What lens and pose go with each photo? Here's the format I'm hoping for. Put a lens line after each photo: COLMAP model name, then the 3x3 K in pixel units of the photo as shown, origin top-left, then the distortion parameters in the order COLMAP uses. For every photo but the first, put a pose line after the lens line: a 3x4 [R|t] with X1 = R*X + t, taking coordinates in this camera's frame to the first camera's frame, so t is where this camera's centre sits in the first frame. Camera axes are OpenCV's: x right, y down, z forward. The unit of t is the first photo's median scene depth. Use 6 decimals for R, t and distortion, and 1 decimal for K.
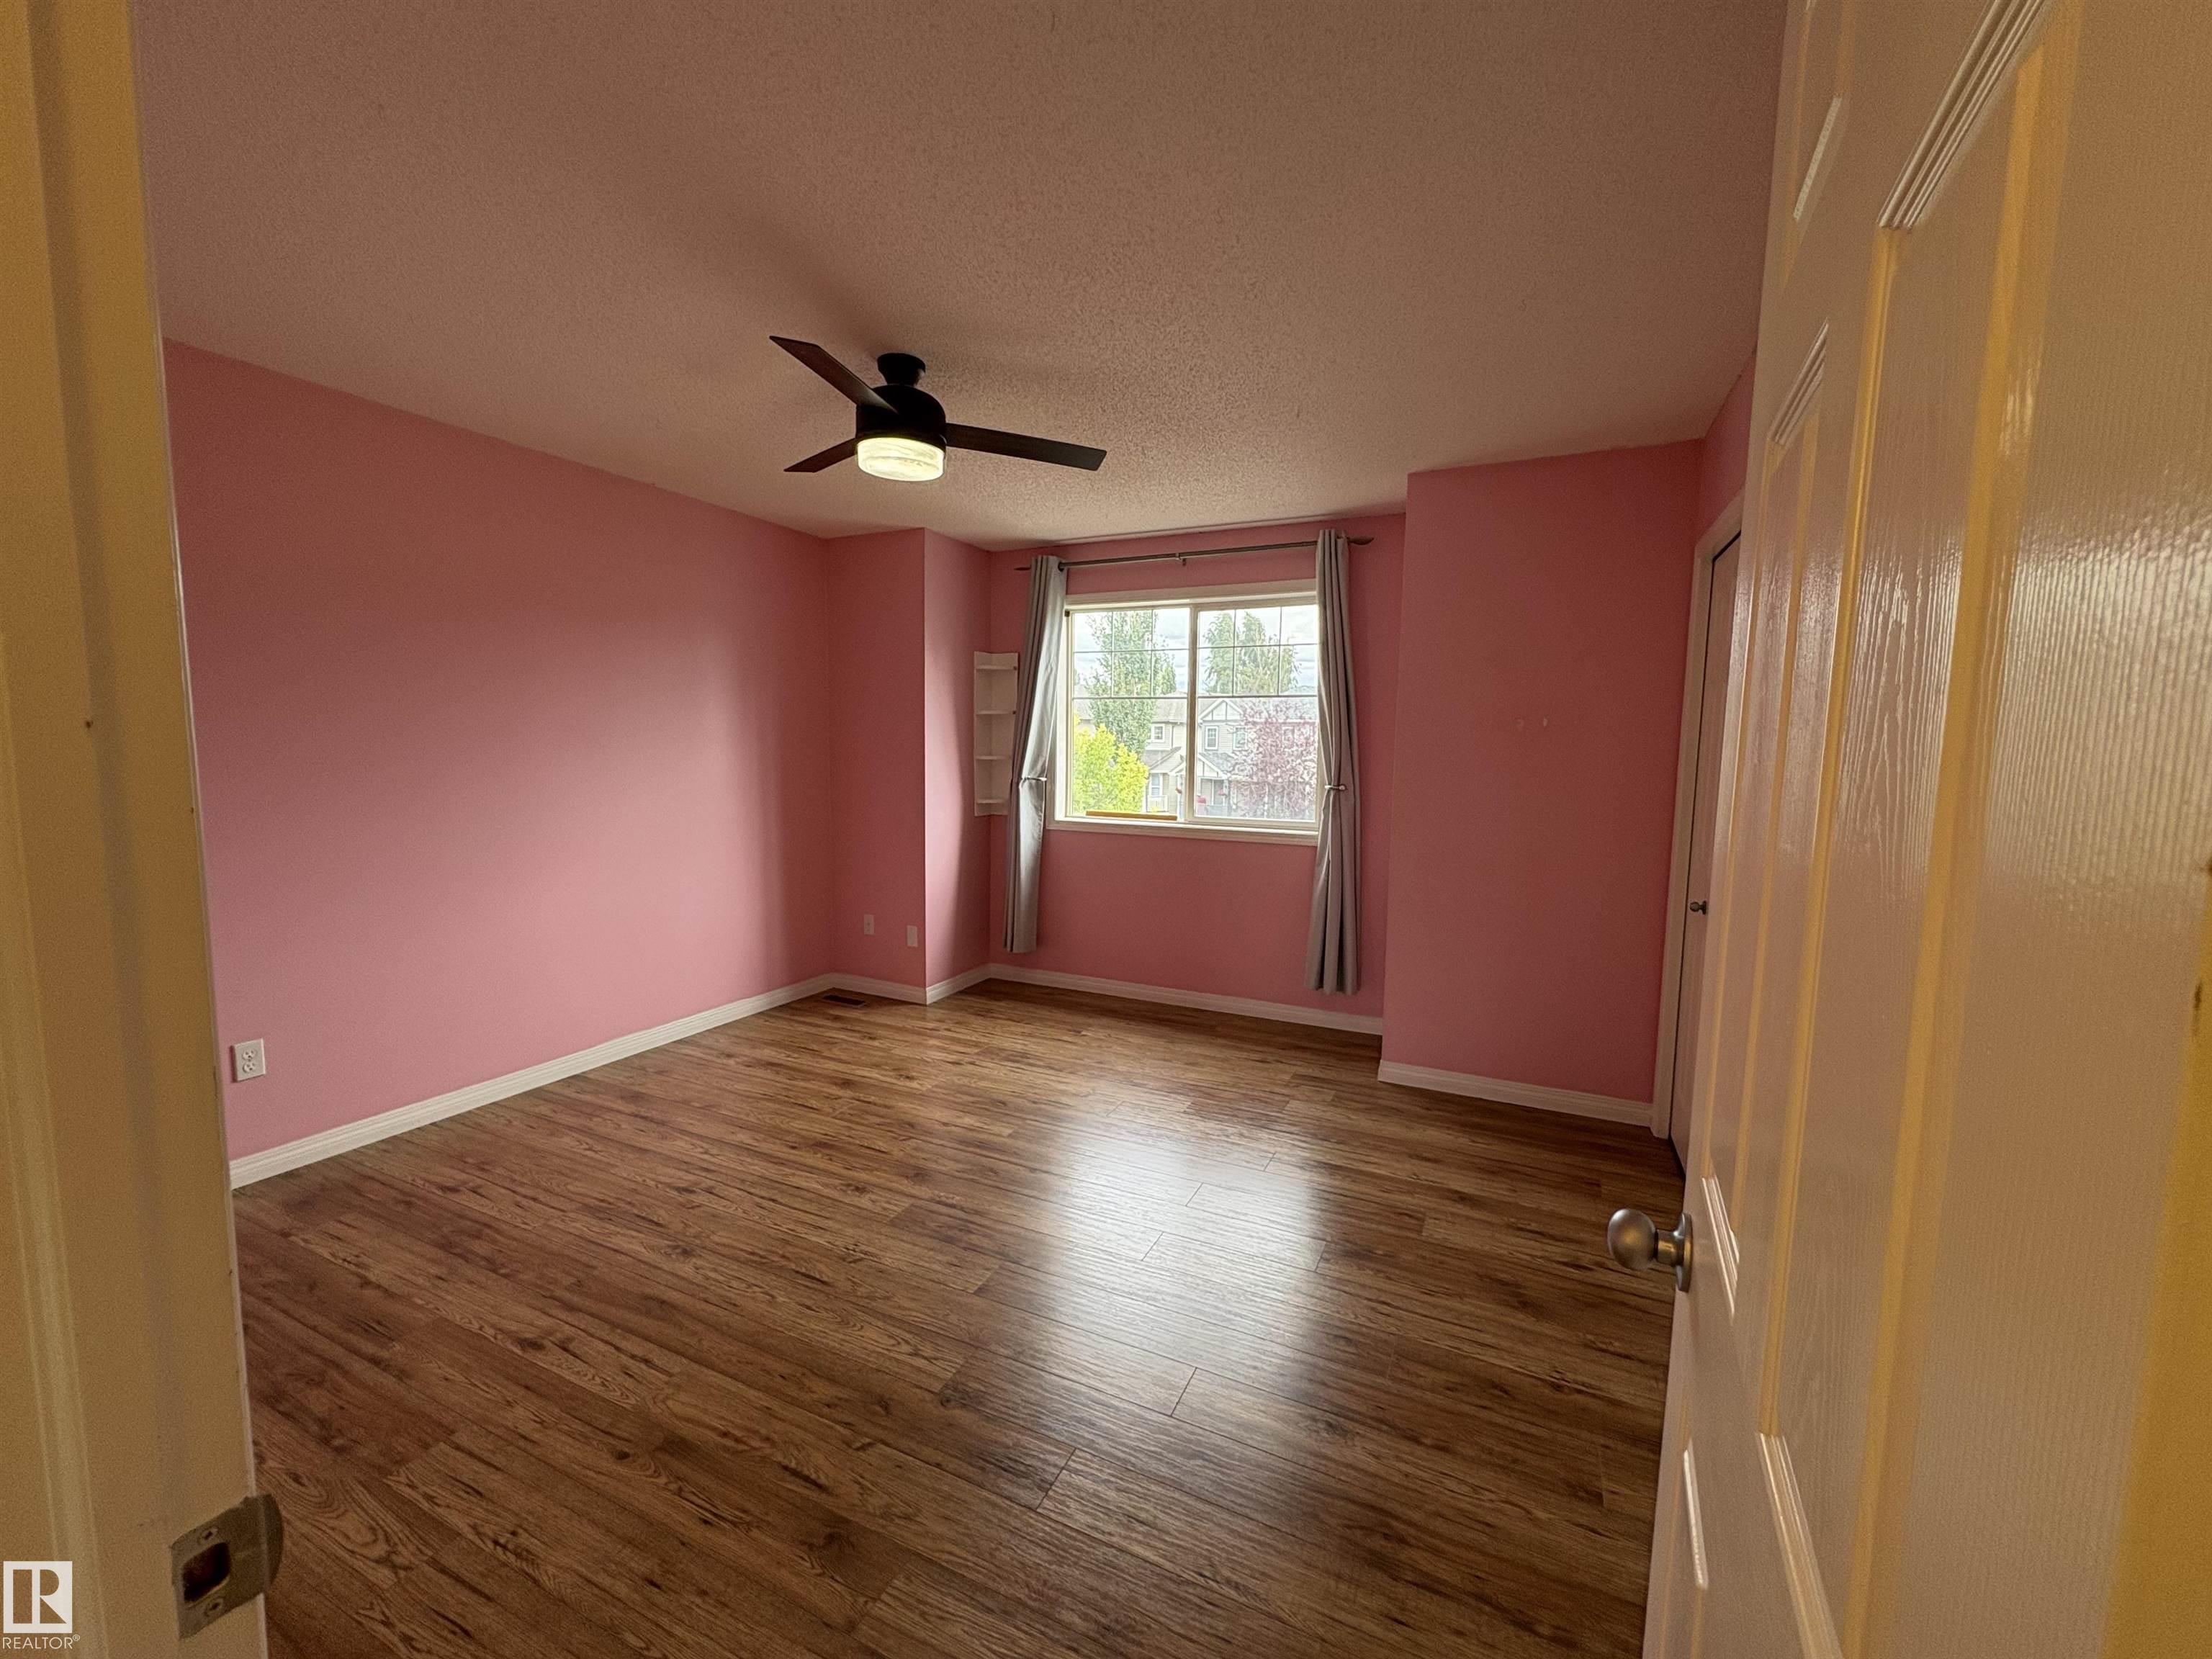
lens RADIAL K [[882.2, 0, 1106.0], [0, 882.2, 829.5], [0, 0, 1]] dist [-0.000801, -0.000044]
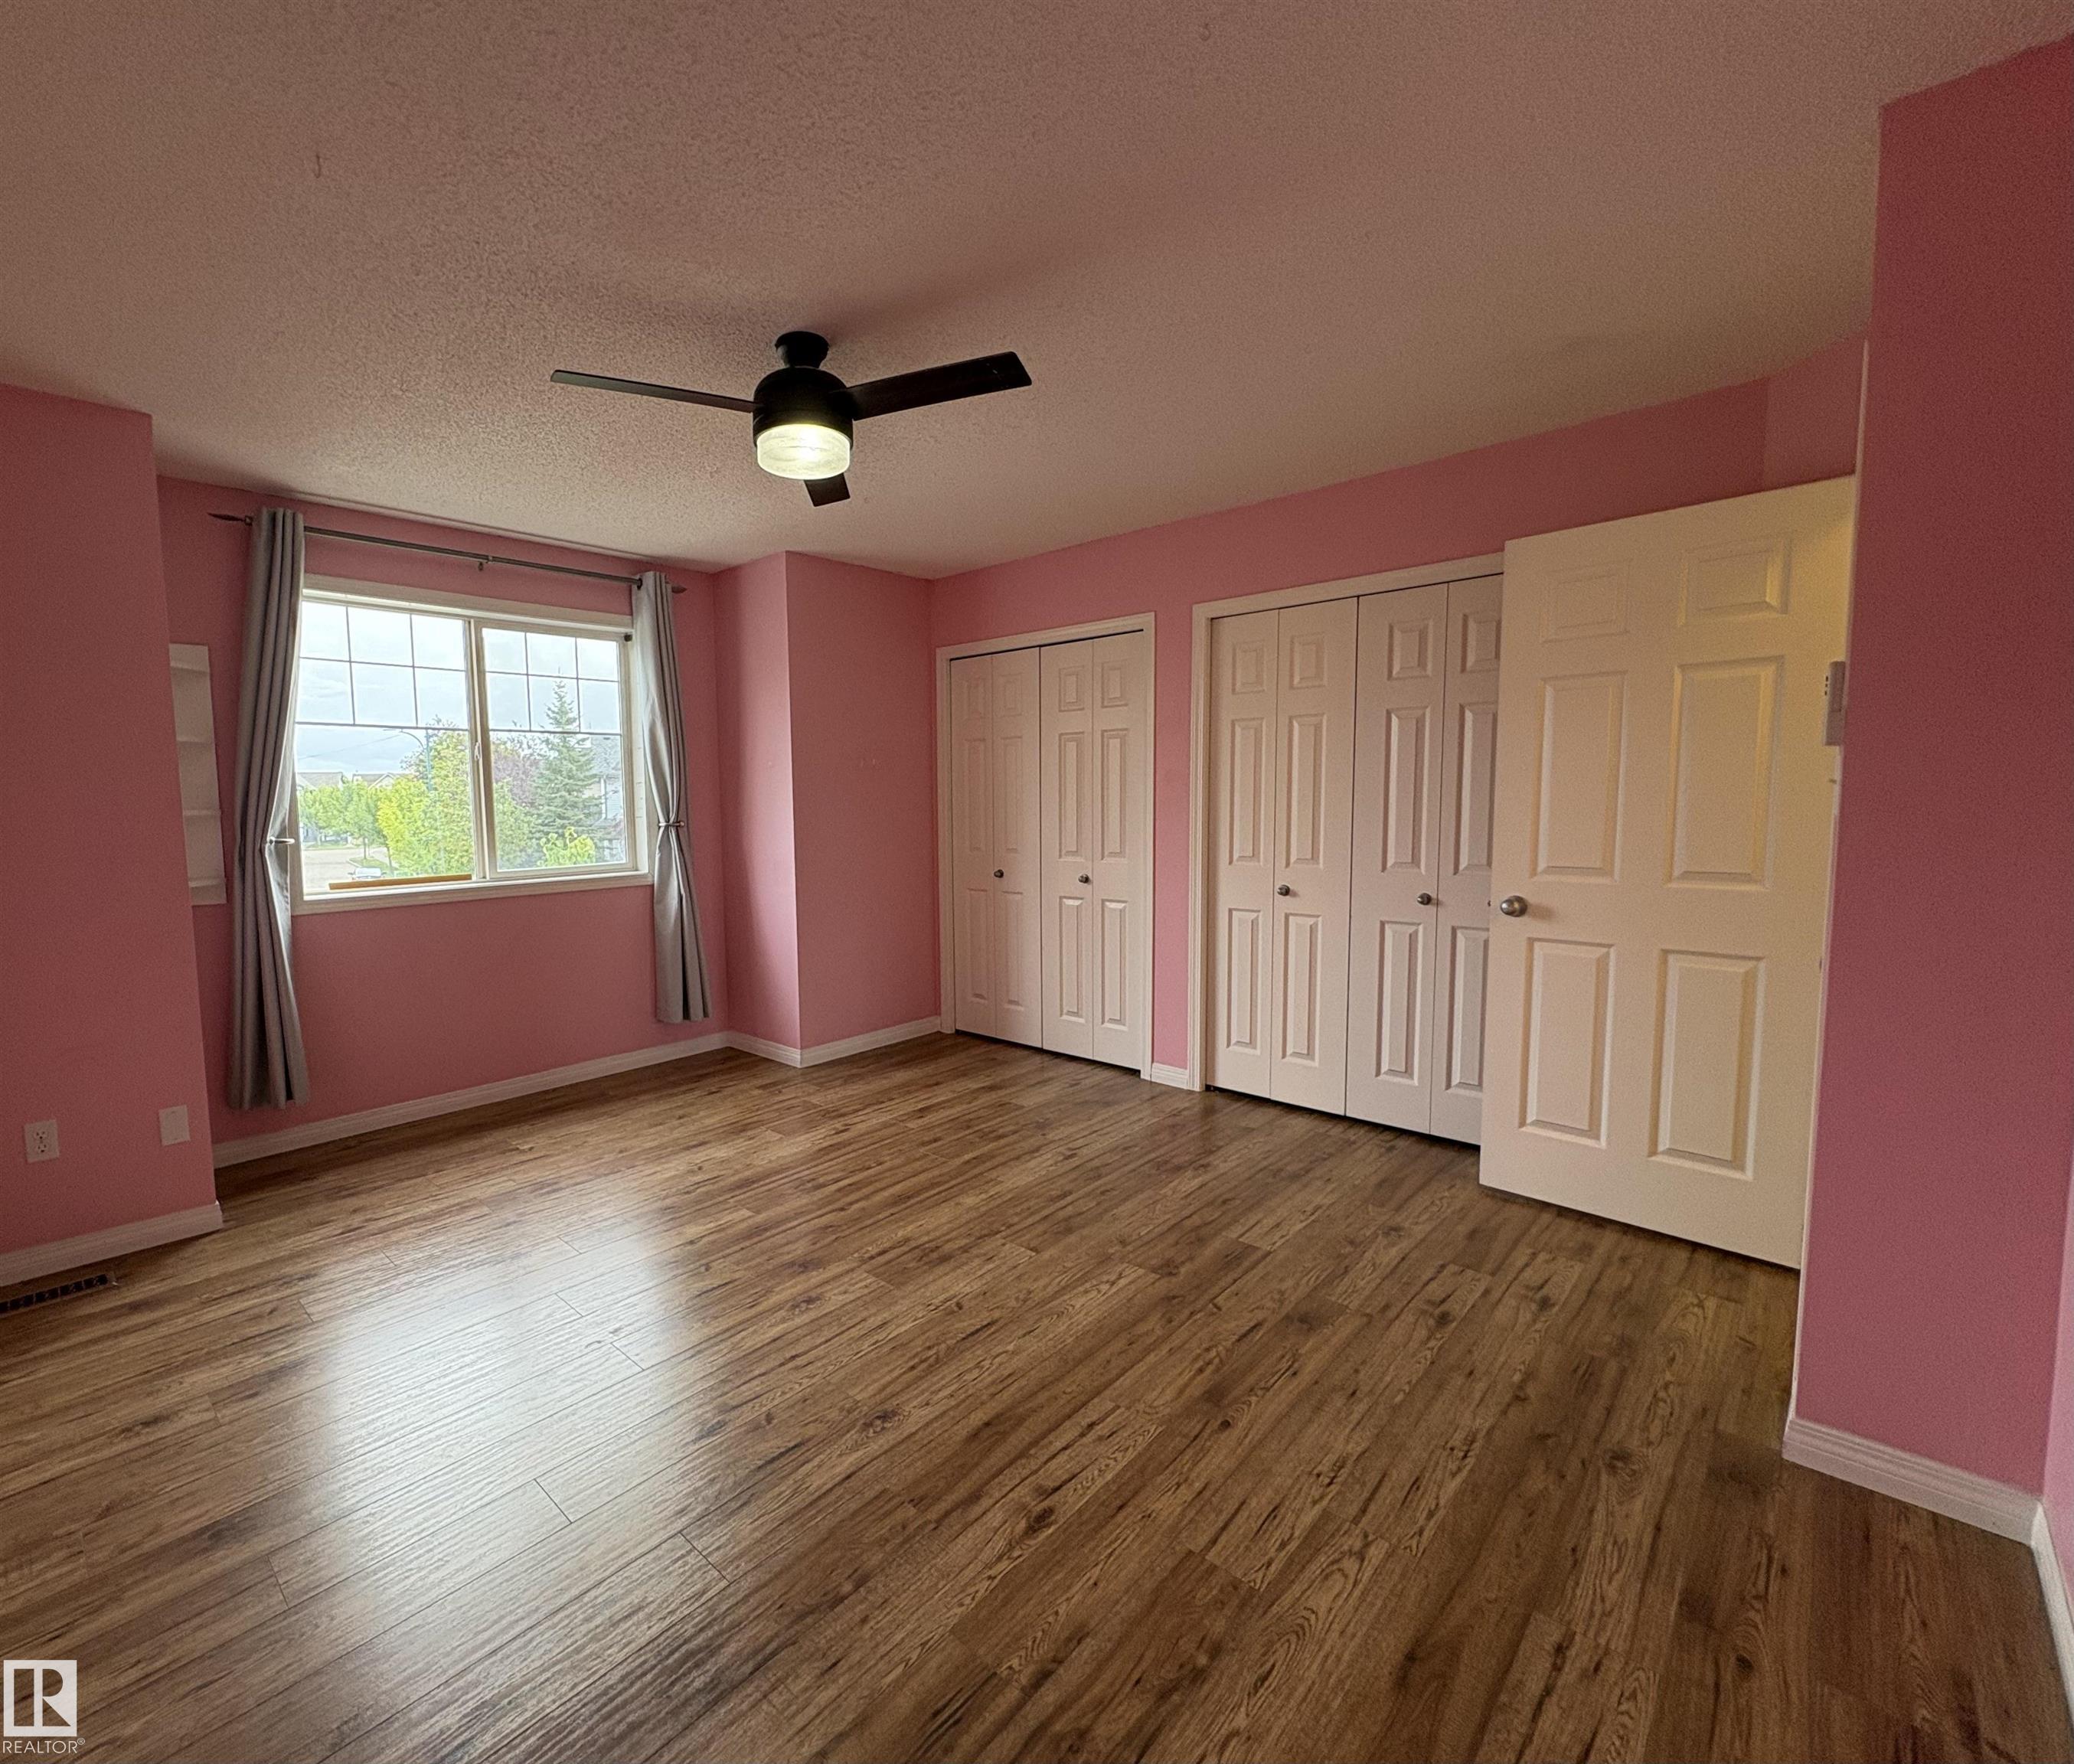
lens RADIAL K [[937.8, 0, 900.6], [0, 937.8, 884.6], [0, 0, 1]] dist [0.000005, 0.000406]
pose [[0.341288, -0.109270, 0.933586, -0.801305], [0.112623, 0.990819, 0.074798, -0.034686], [-0.933188, 0.079616, 0.350460, 0.437154]]
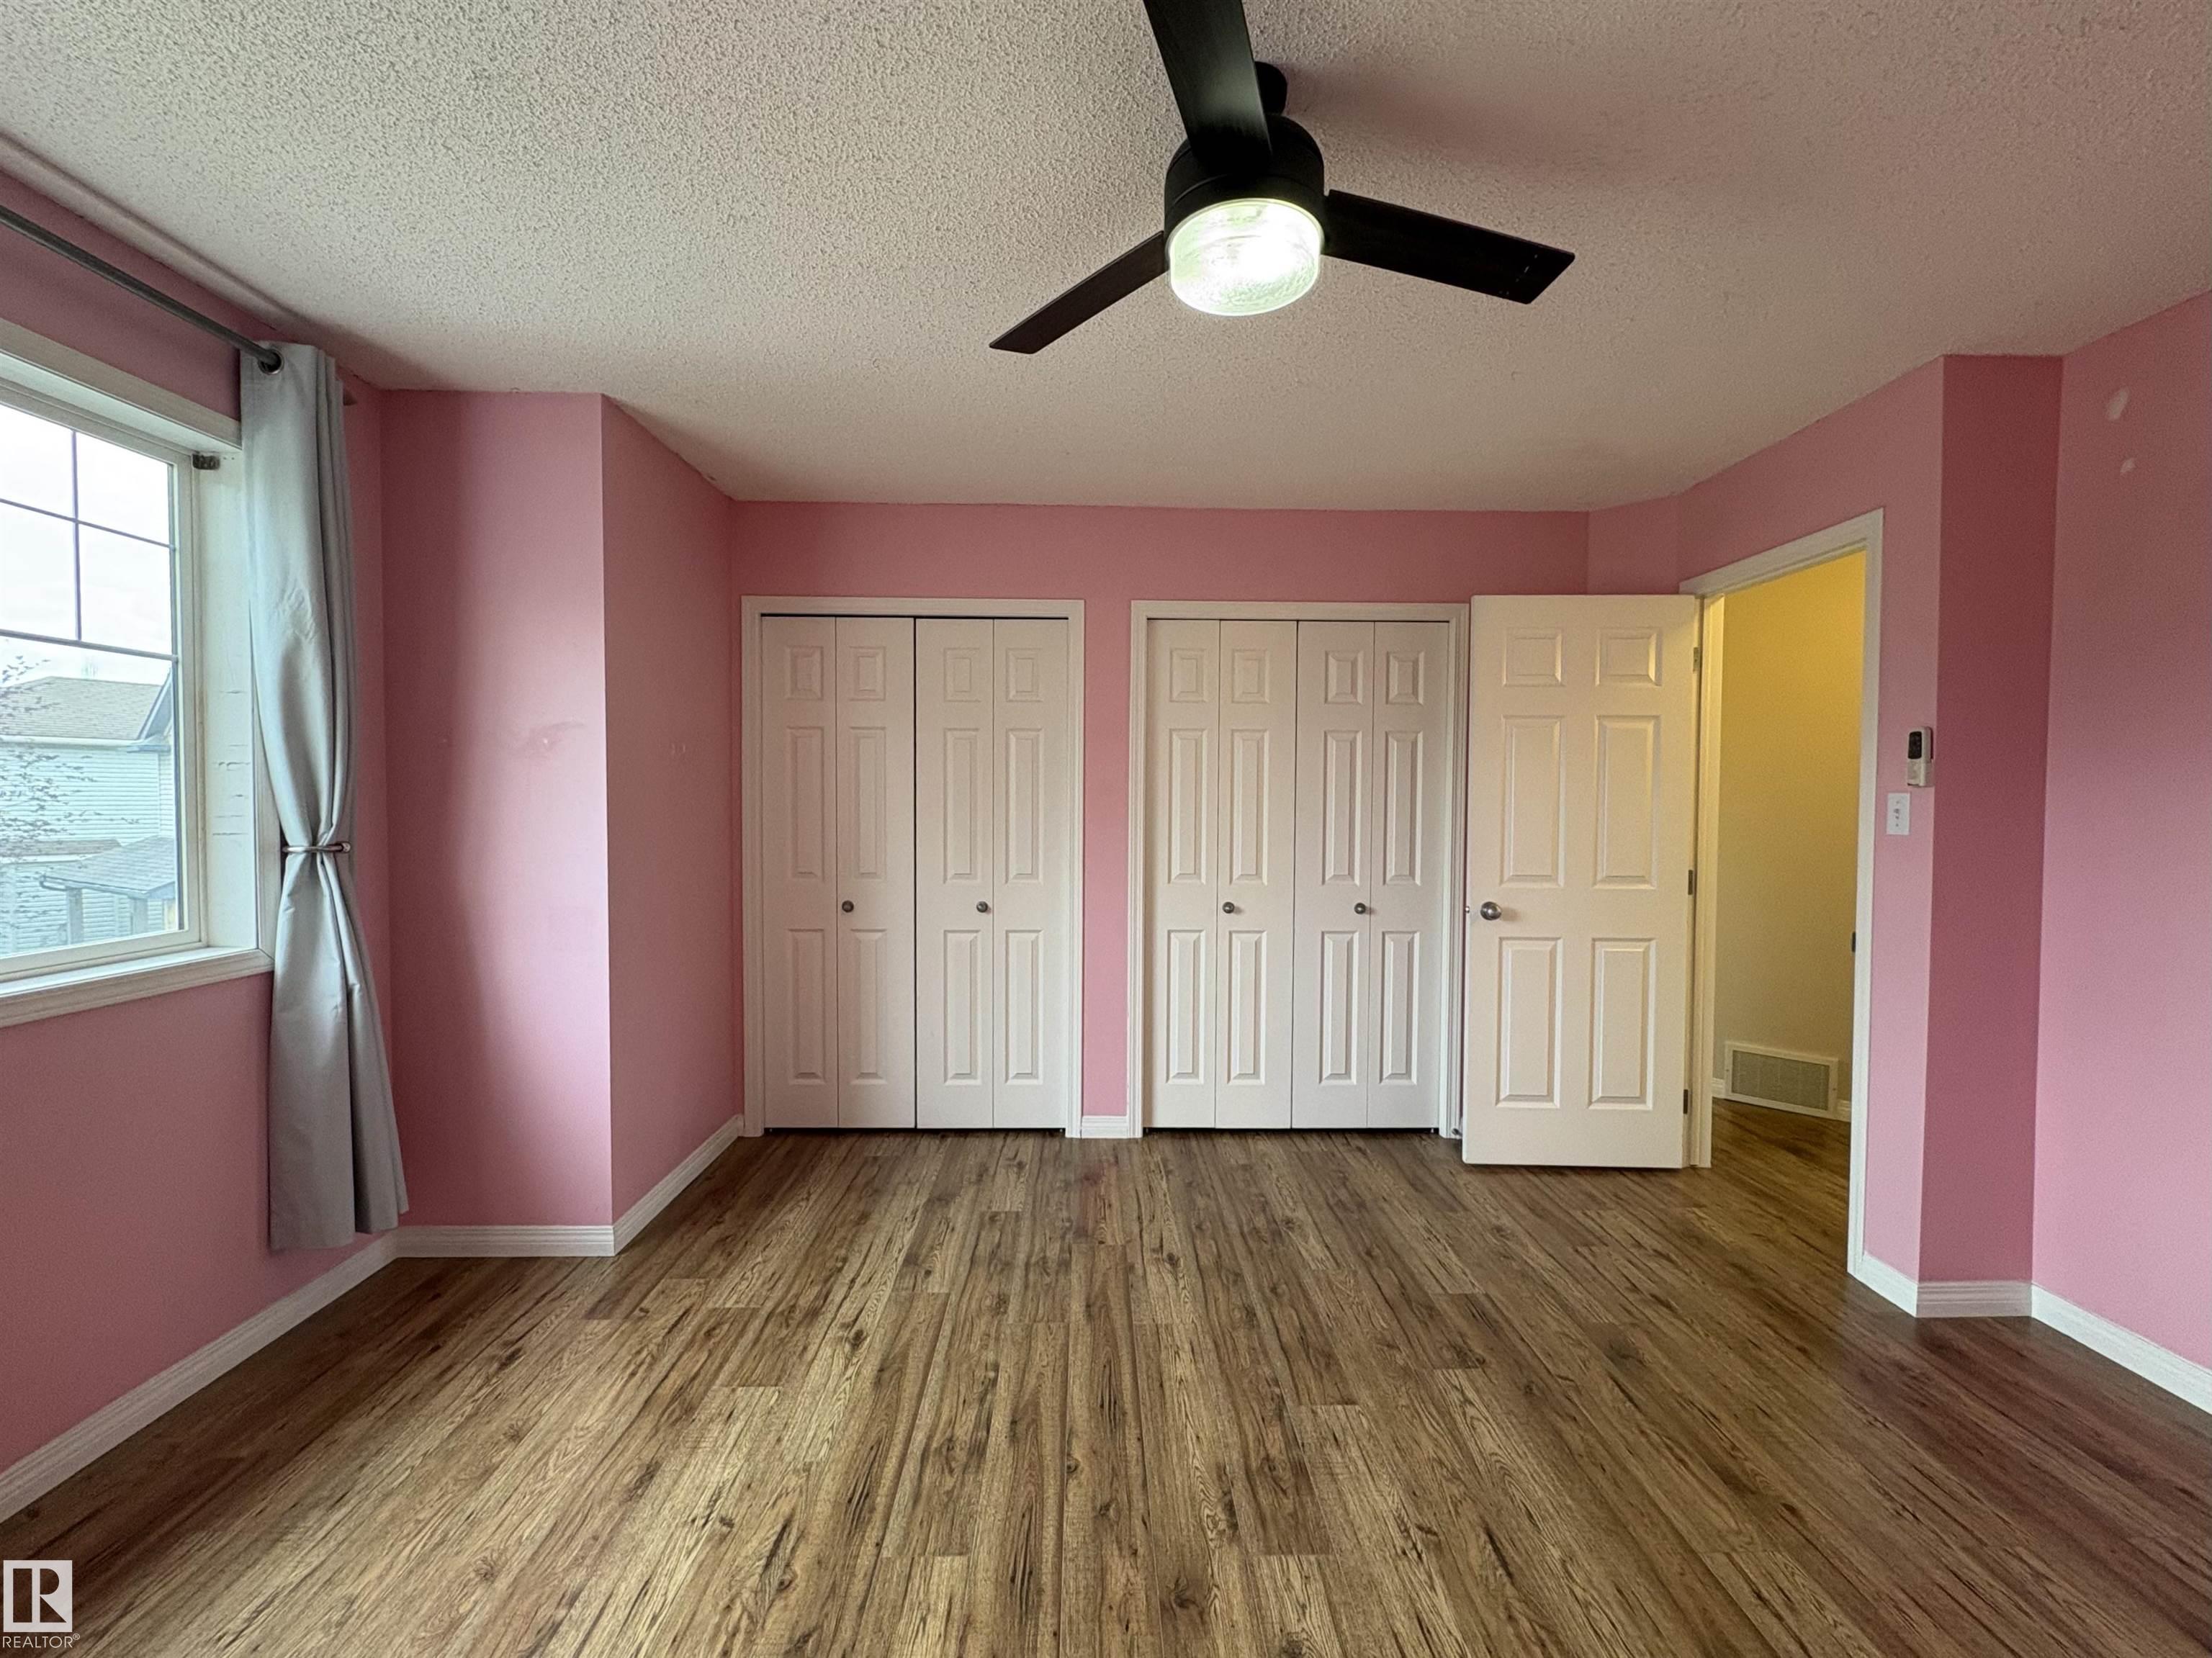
lens RADIAL K [[955.1, 0, 1106.0], [0, 955.1, 829.0], [0, 0, 1]] dist [0.000685, -0.000177]
pose [[-0.449692, -0.046329, 0.891981, -0.531744], [0.072792, 0.993431, 0.088296, -0.088151], [-0.890213, 0.104636, -0.443365, 0.983978]]
